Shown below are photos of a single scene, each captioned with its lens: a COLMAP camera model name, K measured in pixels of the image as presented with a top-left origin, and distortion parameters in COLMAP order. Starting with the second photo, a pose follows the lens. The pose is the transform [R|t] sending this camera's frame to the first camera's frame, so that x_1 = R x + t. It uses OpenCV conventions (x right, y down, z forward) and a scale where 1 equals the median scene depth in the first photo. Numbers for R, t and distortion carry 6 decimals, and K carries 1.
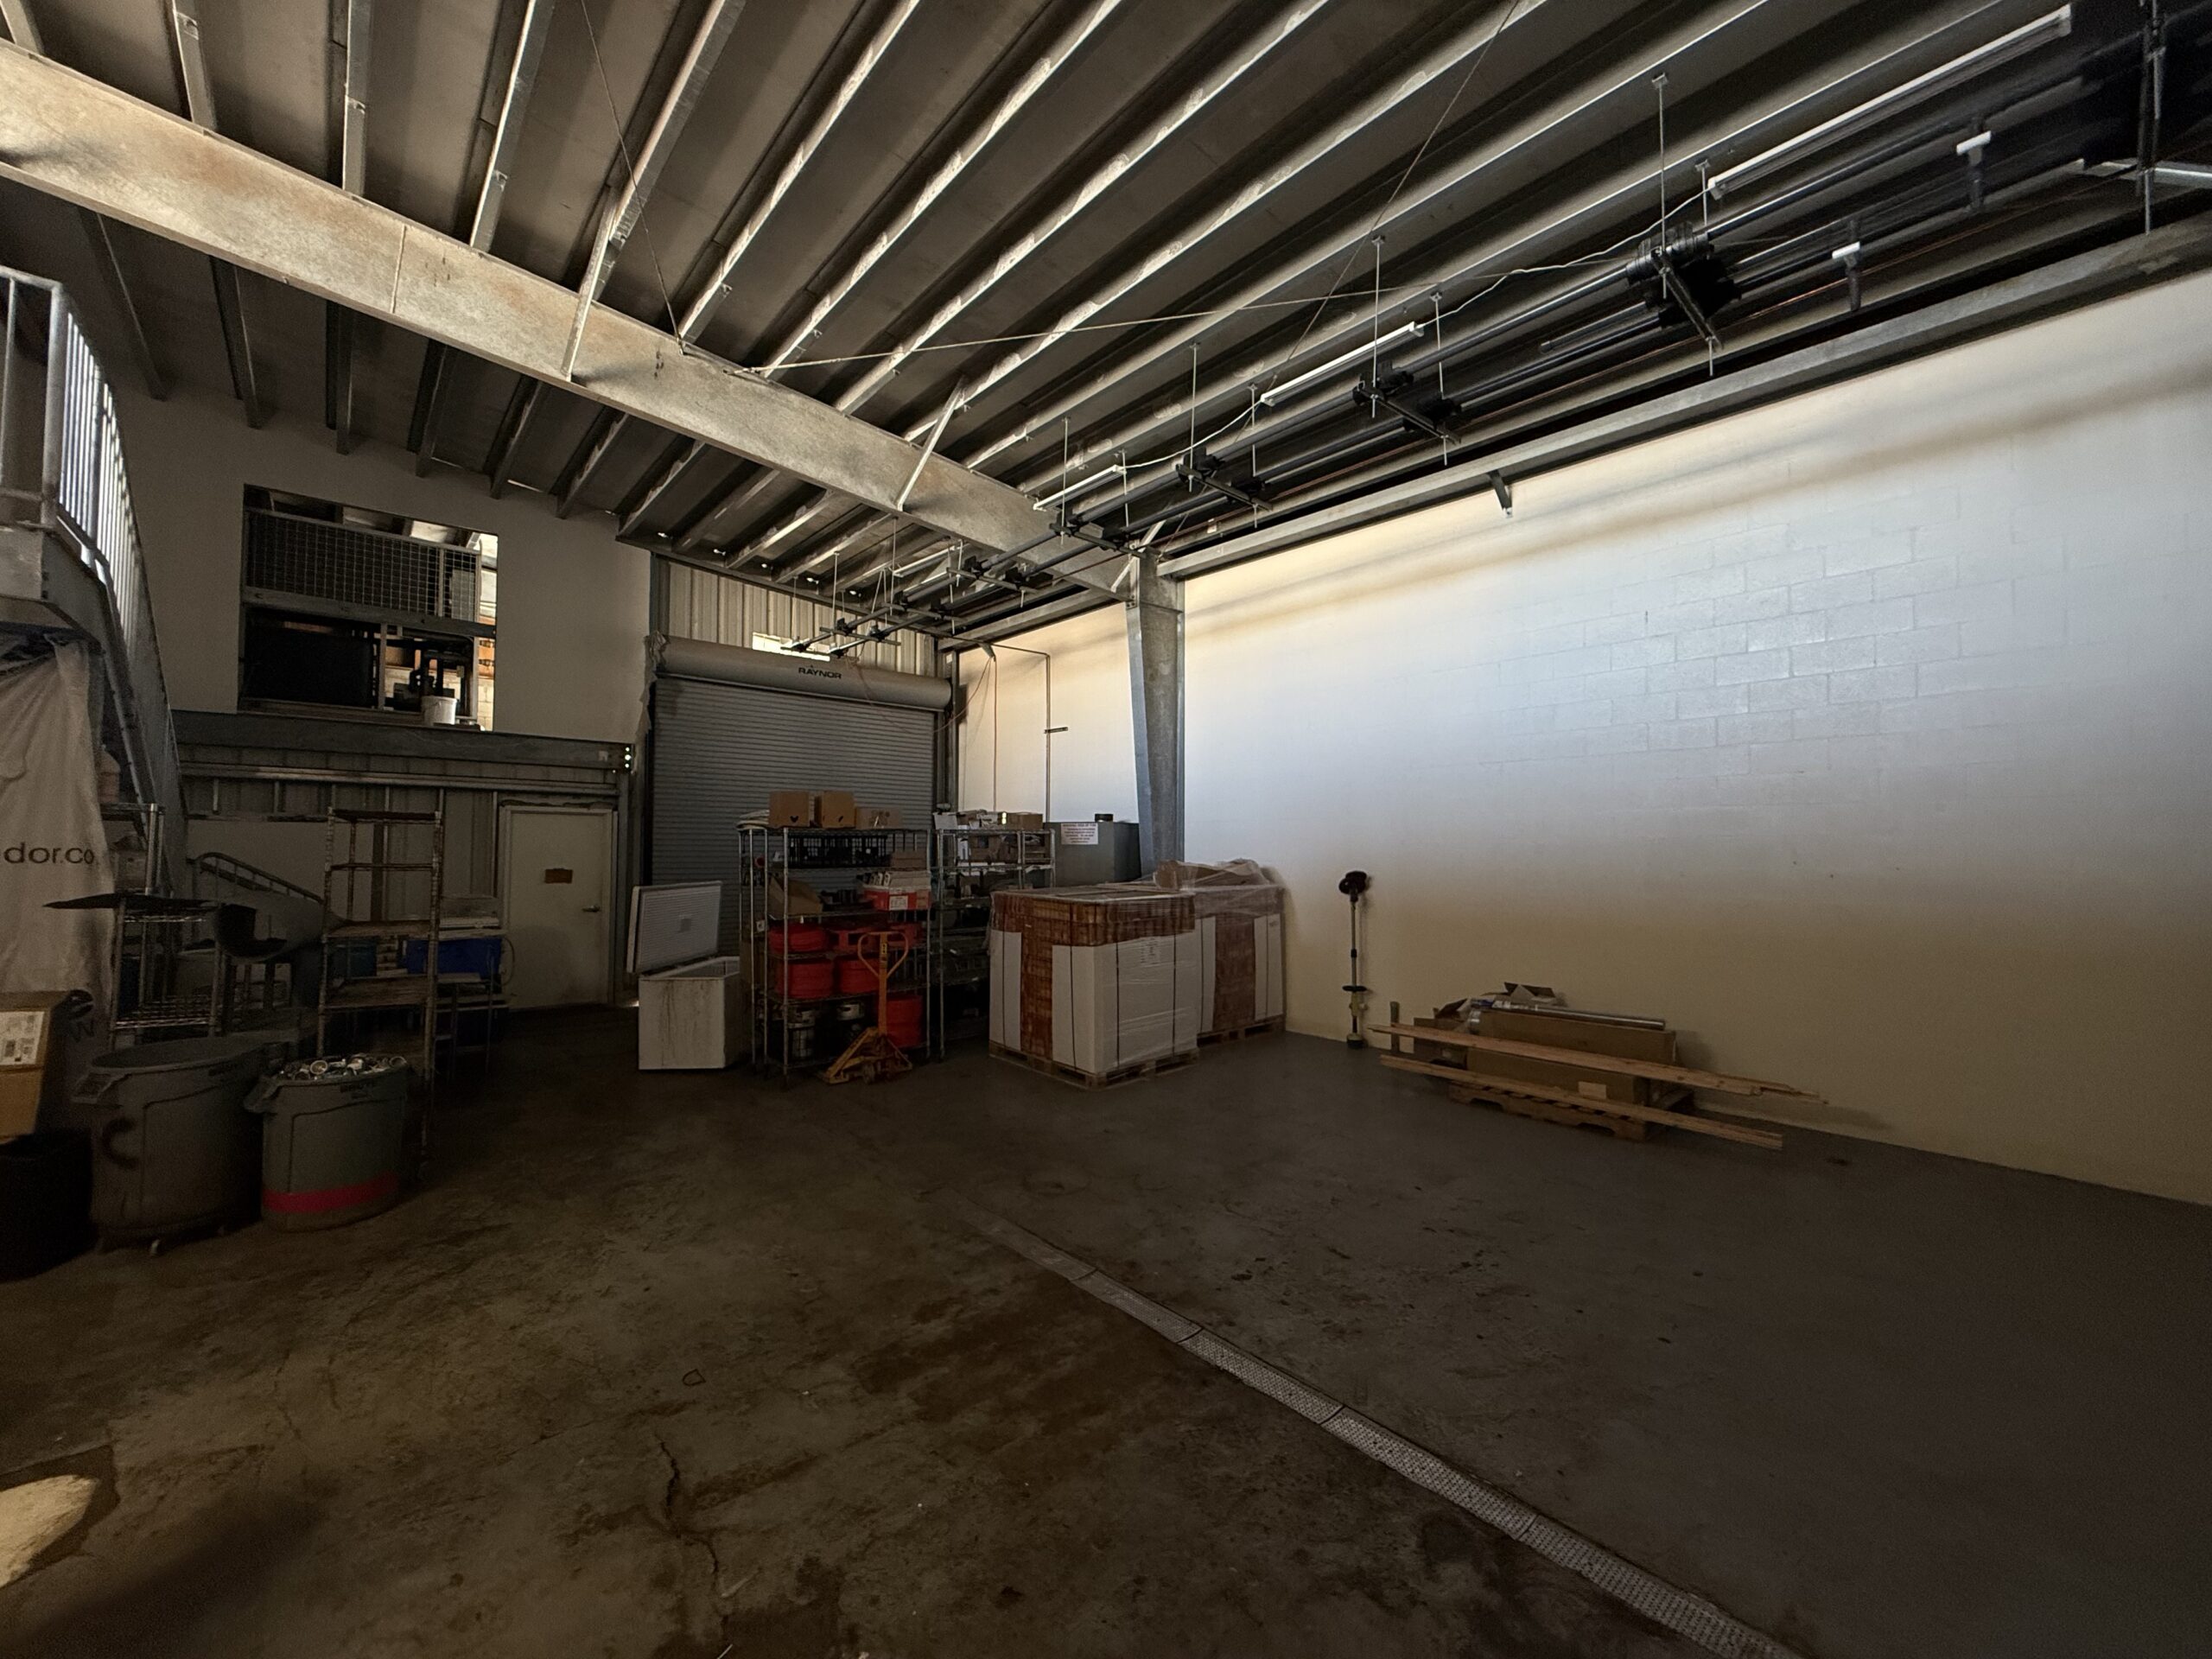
lens RADIAL K [[882.4, 0, 1098.1], [0, 882.4, 832.9], [0, 0, 1]] dist [-0.000766, 0.000267]
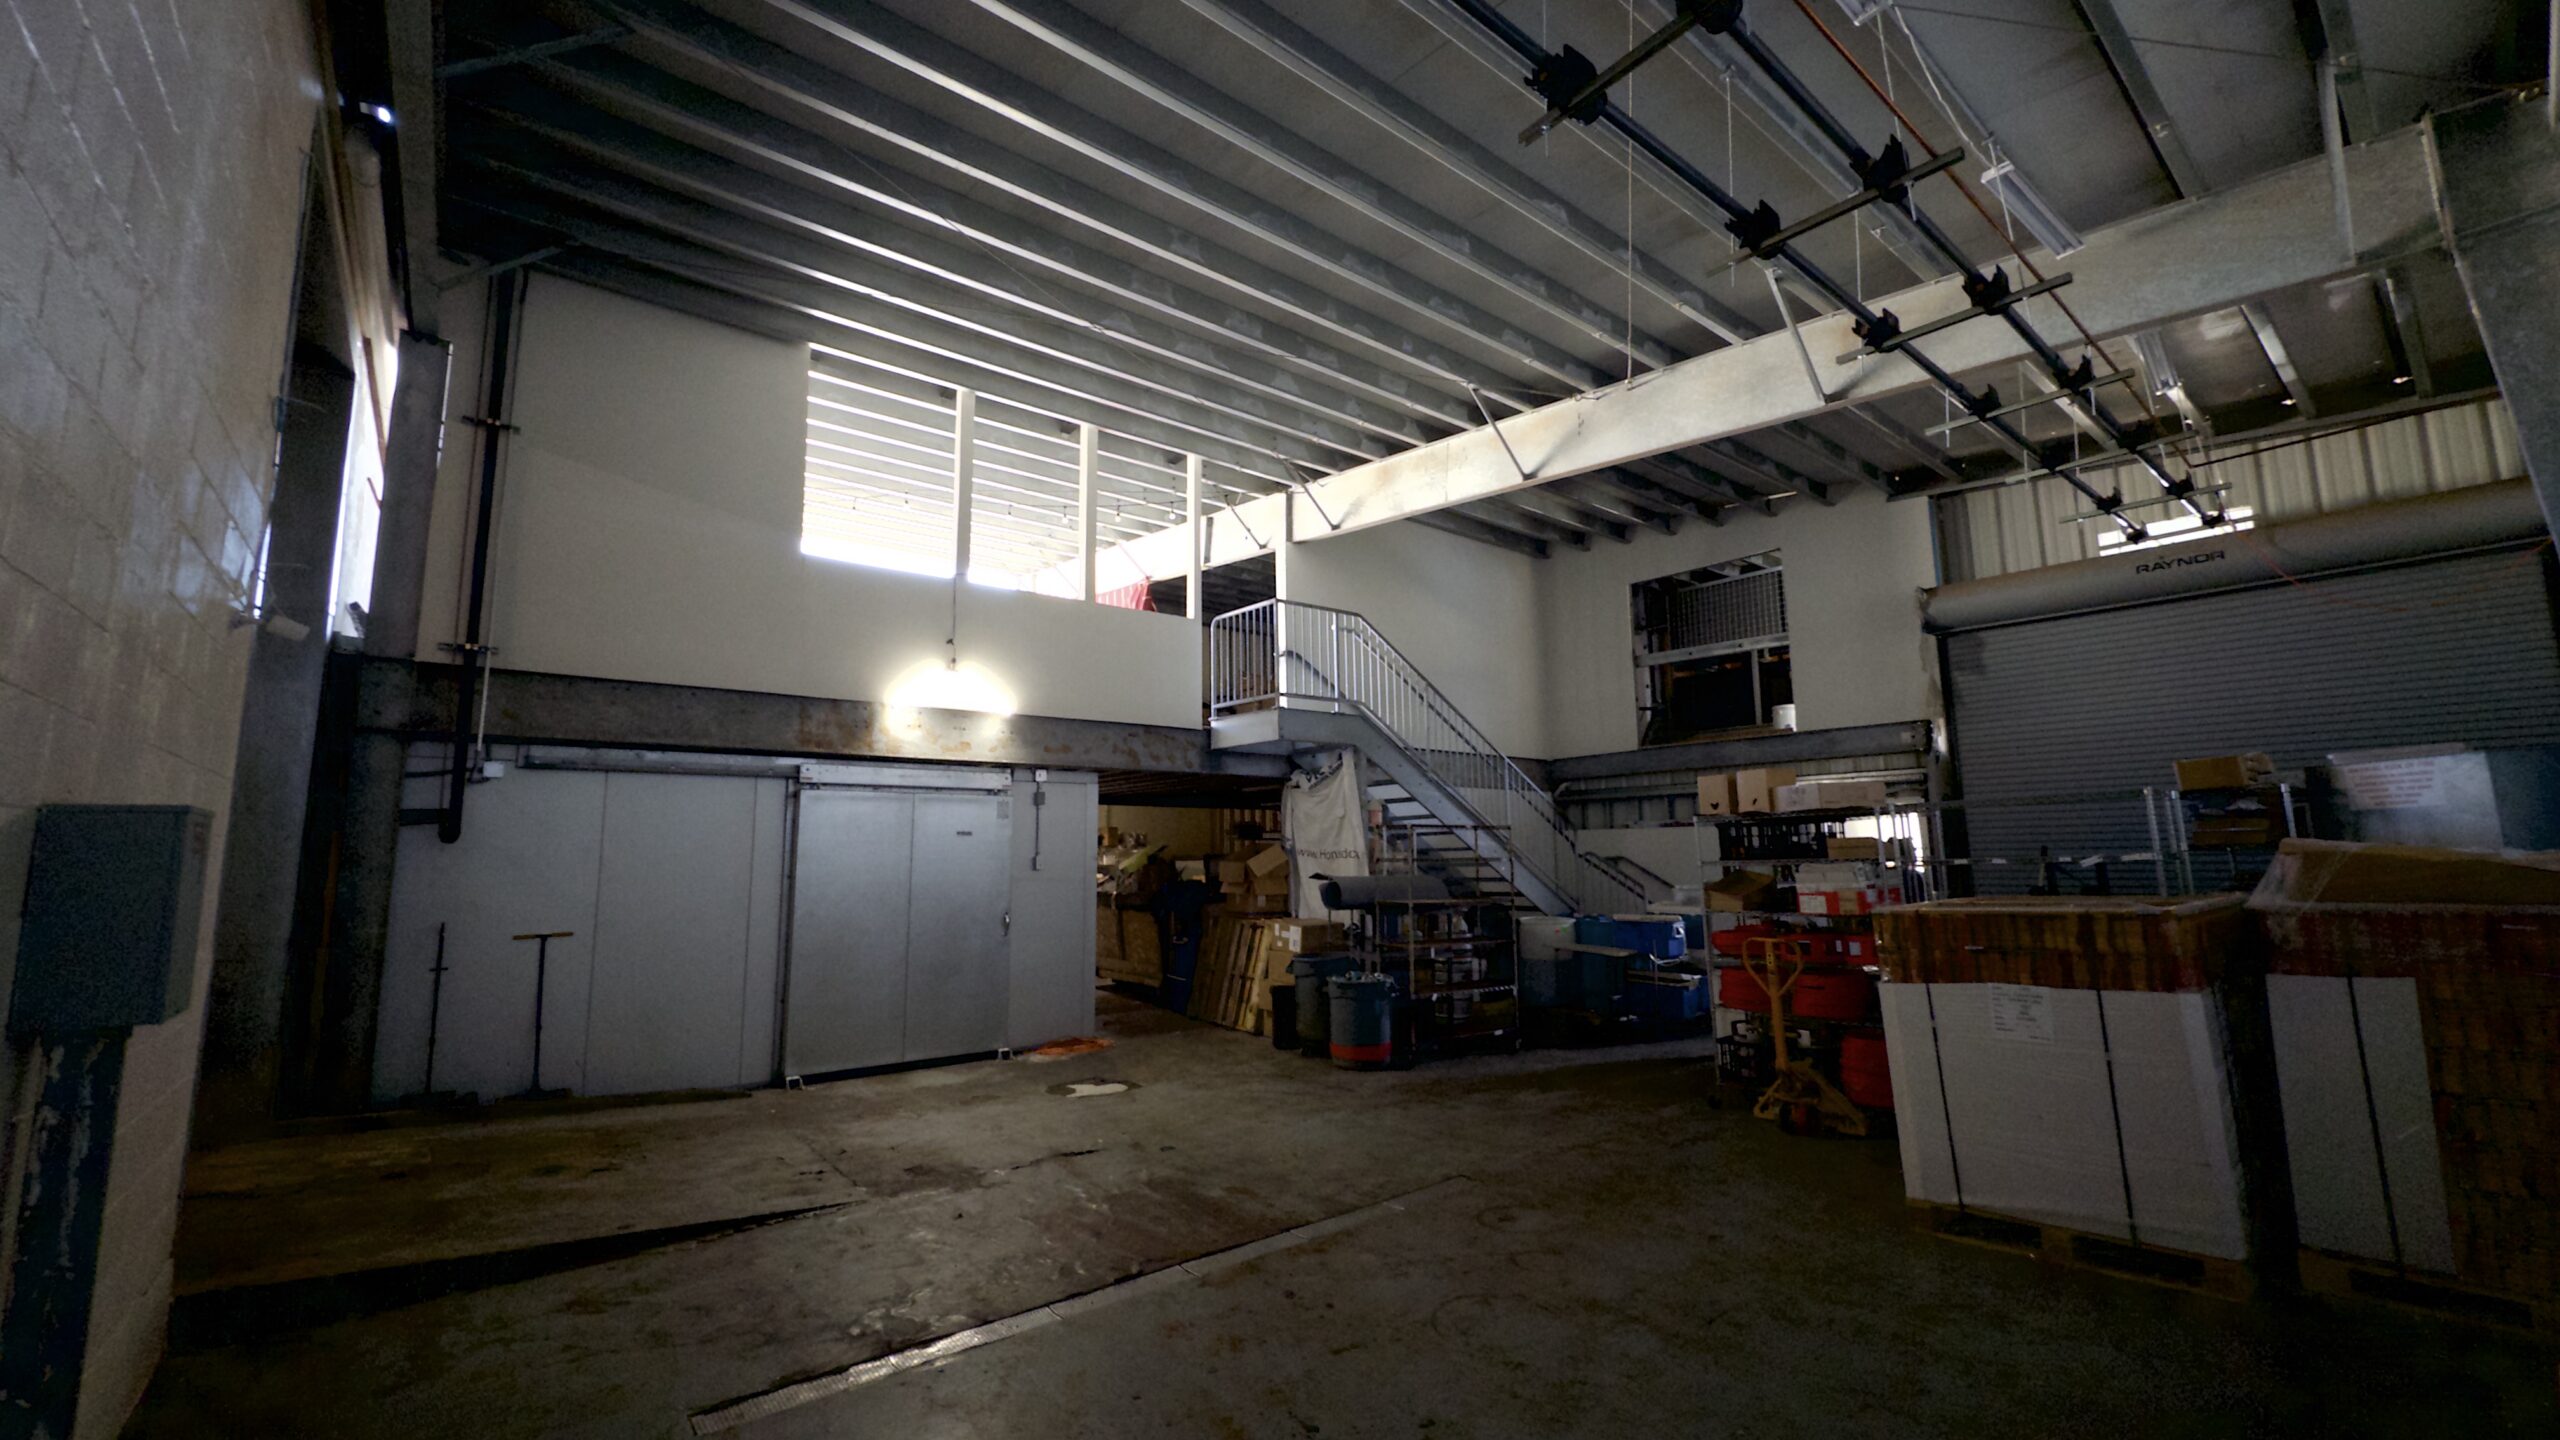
lens RADIAL K [[1024.6, 0, 1275.1], [0, 1024.6, 714.3], [0, 0, 1]] dist [-0.004791, -0.000125]
pose [[-0.044765, -0.145569, -0.988335, 1.241545], [0.034067, 0.988529, -0.147141, 0.052574], [0.998417, -0.040257, -0.039292, 0.987461]]
